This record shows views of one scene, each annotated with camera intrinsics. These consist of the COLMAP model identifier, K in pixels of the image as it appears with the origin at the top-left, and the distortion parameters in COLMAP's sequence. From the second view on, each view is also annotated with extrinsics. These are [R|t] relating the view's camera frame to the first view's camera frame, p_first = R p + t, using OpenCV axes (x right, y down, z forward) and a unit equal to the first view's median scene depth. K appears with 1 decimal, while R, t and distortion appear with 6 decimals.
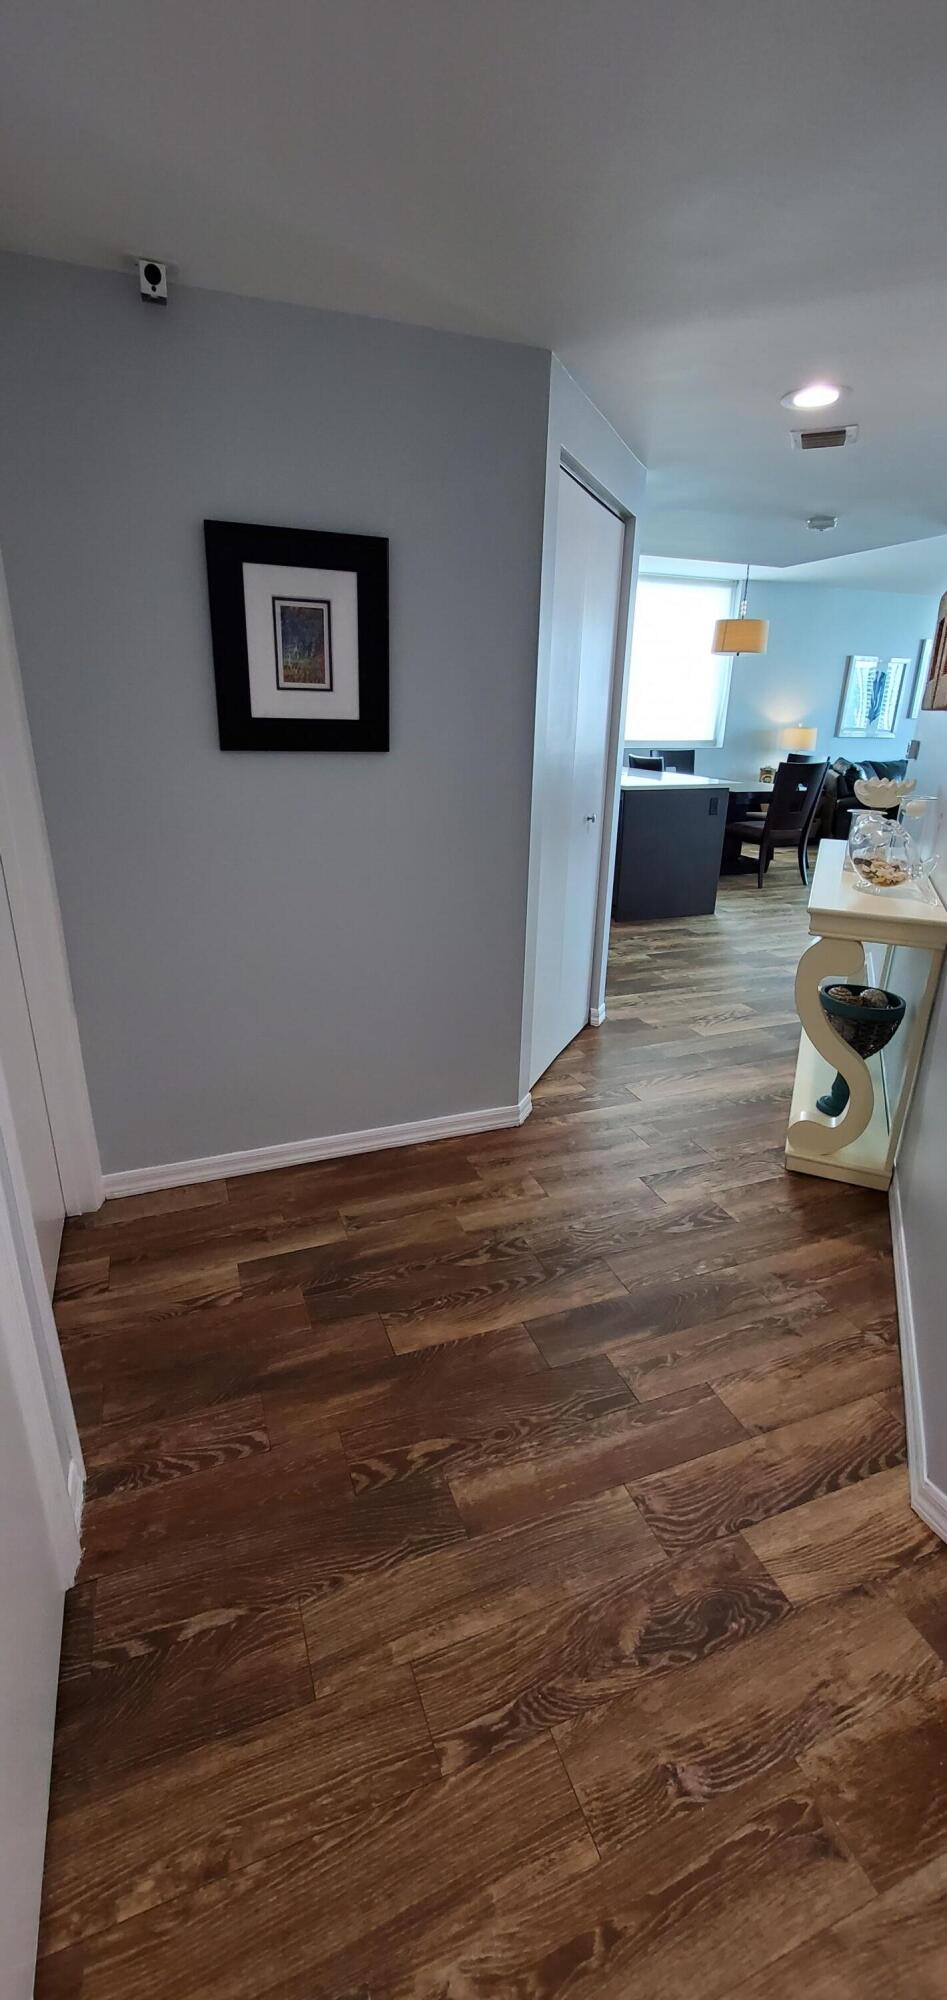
lens RADIAL K [[793.1, 0, 465.7], [0, 793.1, 998.7], [0, 0, 1]] dist [-0.007474, -0.000275]
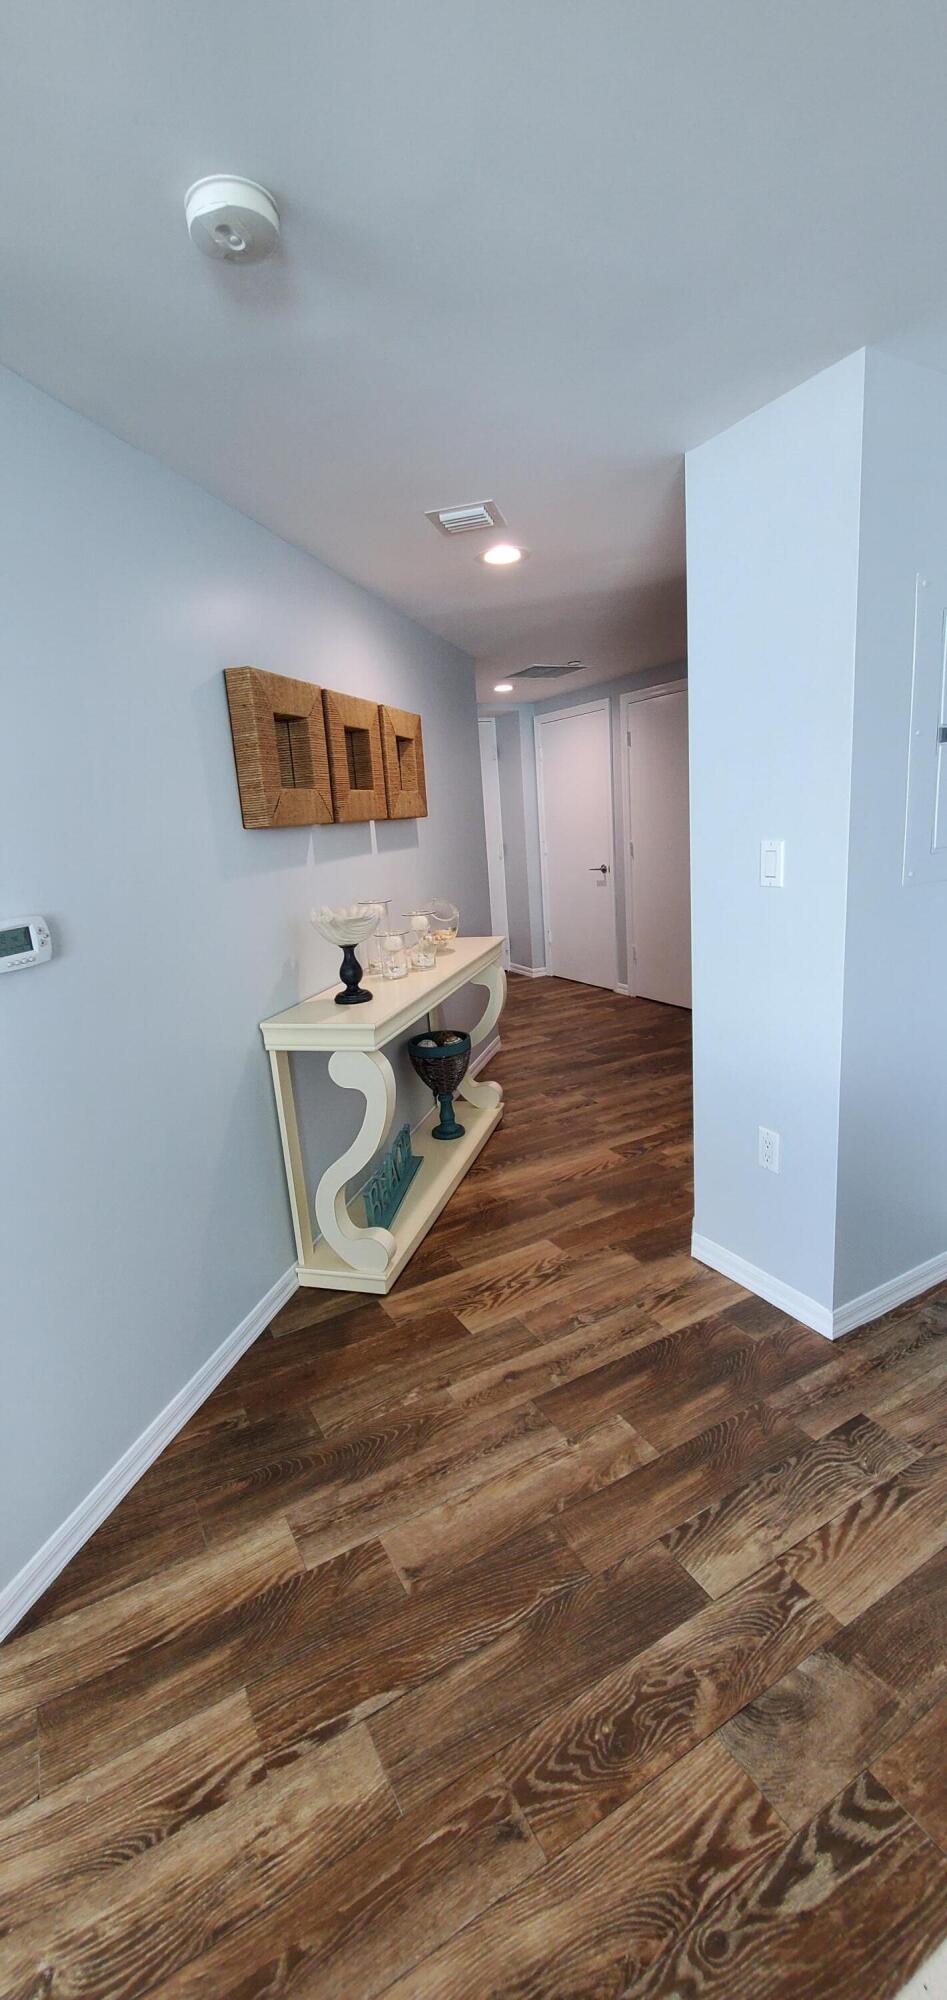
lens RADIAL K [[793.1, 0, 465.7], [0, 793.1, 998.7], [0, 0, 1]] dist [-0.007474, -0.000275]
pose [[-0.989811, 0.074349, -0.121436, 0.445480], [-0.002496, 0.843660, 0.536872, -0.532344], [0.142367, 0.531704, -0.834878, 1.476864]]
